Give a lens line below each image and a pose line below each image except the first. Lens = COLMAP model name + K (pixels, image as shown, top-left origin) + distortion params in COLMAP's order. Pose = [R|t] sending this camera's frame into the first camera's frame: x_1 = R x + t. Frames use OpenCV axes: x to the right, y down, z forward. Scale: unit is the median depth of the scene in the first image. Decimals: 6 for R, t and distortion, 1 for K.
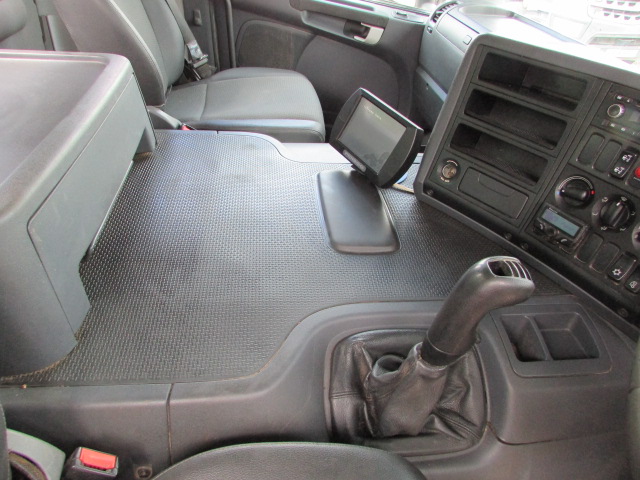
lens RADIAL K [[455.7, 0, 320.0], [0, 455.7, 240.0], [0, 0, 1]] dist [-0.034100, 0.001751]
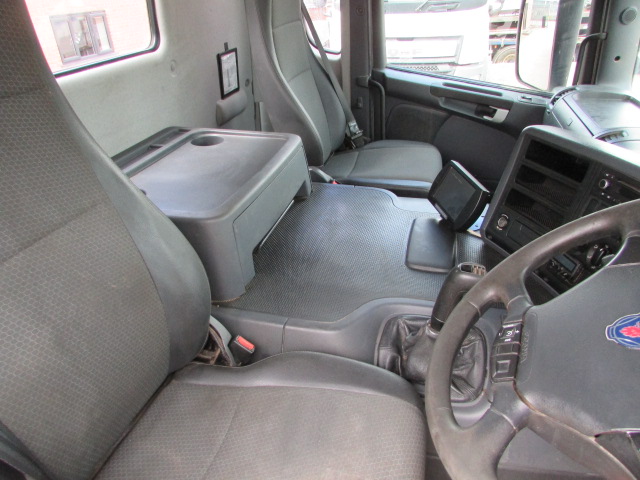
lens RADIAL K [[455.7, 0, 320.0], [0, 455.7, 240.0], [0, 0, 1]] dist [-0.034100, 0.001751]
pose [[0.928704, 0.093928, -0.358729, 0.224311], [-0.138429, 0.985270, -0.100397, 0.095337], [0.344015, 0.142897, 0.928027, -0.373518]]
